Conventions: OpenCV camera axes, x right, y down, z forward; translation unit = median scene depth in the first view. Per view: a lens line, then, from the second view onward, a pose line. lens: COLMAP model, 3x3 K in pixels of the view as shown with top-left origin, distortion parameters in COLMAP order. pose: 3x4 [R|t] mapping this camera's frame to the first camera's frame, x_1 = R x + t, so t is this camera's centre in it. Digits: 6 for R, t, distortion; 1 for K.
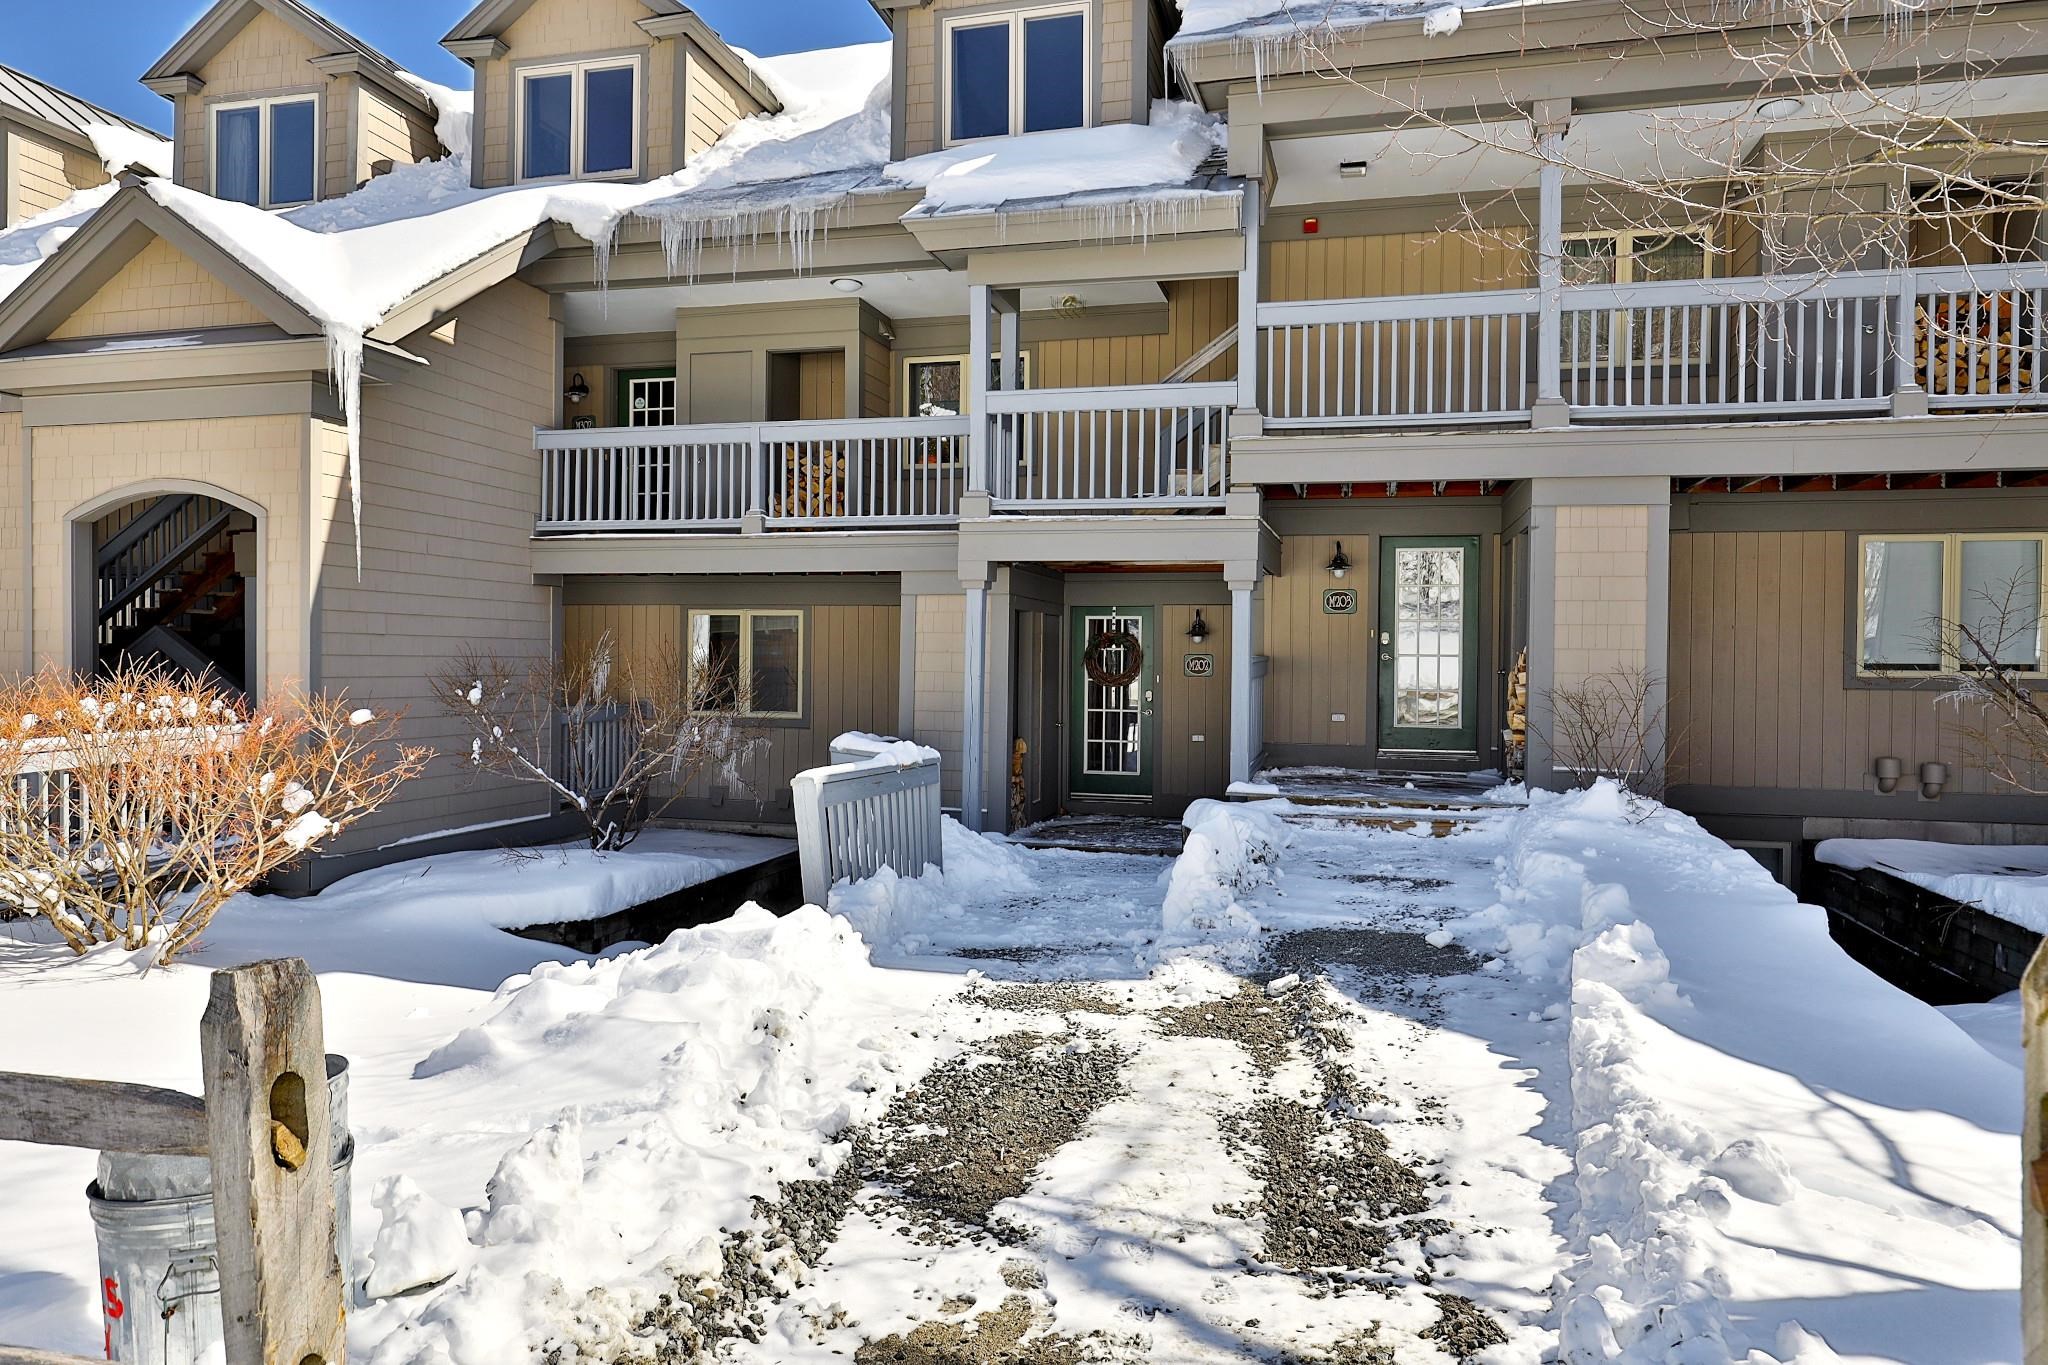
lens RADIAL K [[1288.9, 0, 1024.0], [0, 1288.9, 682.5], [0, 0, 1]] dist [0.001248, -0.000319]
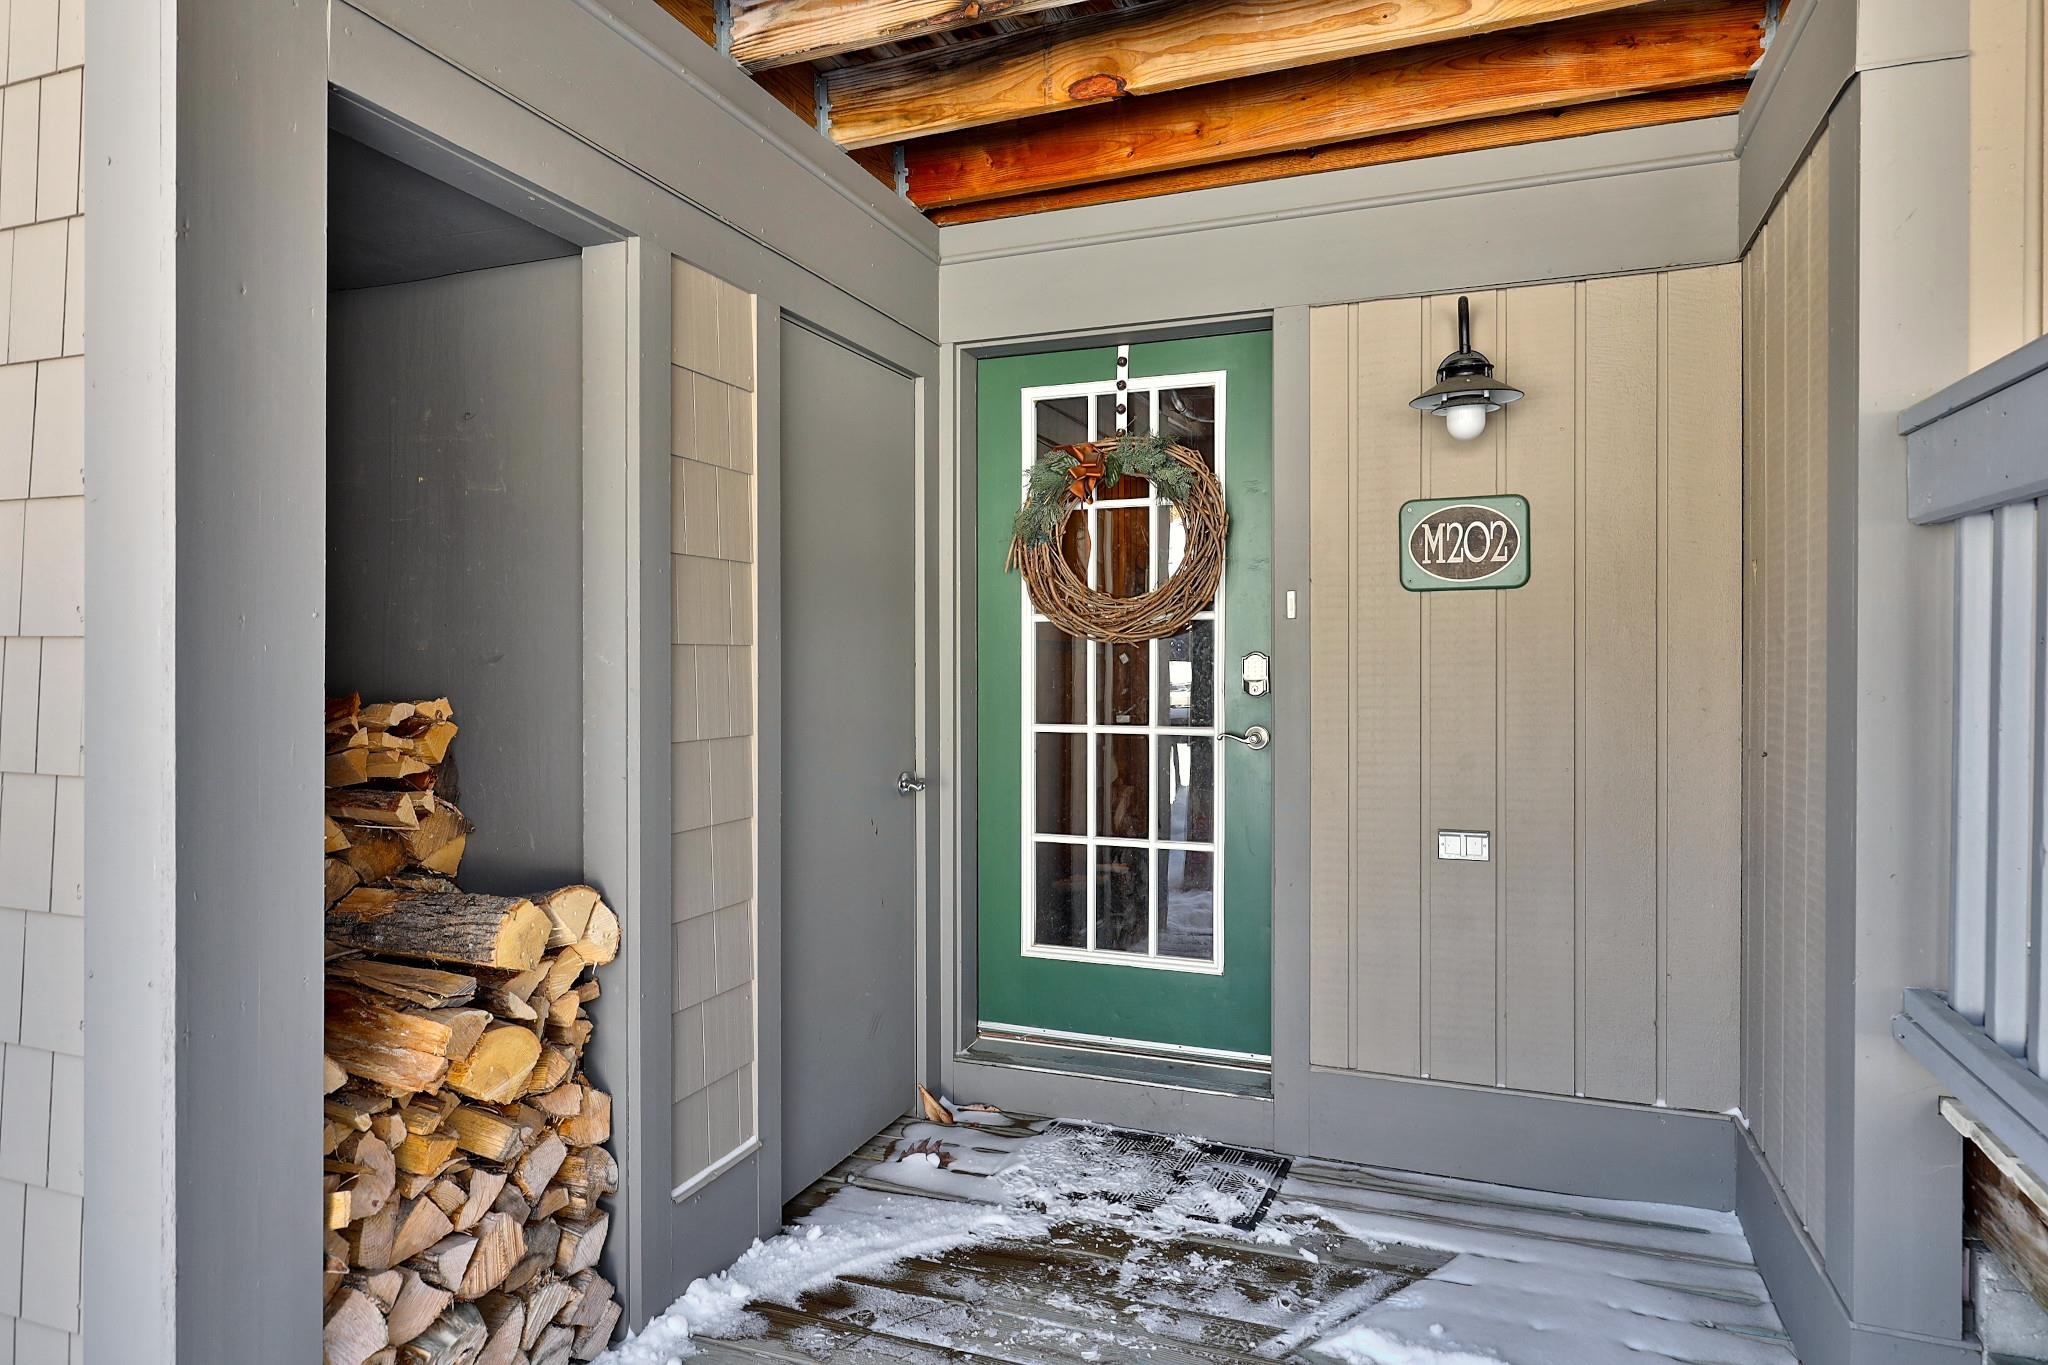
lens RADIAL K [[1253.1, 0, 1024.0], [0, 1253.1, 682.5], [0, 0, 1]] dist [0.000046, -0.001335]
pose [[0.995266, -0.007756, -0.096882, 0.076523], [0.007971, 0.999967, 0.001828, 0.011381], [0.096864, -0.002592, 0.995294, 0.760623]]
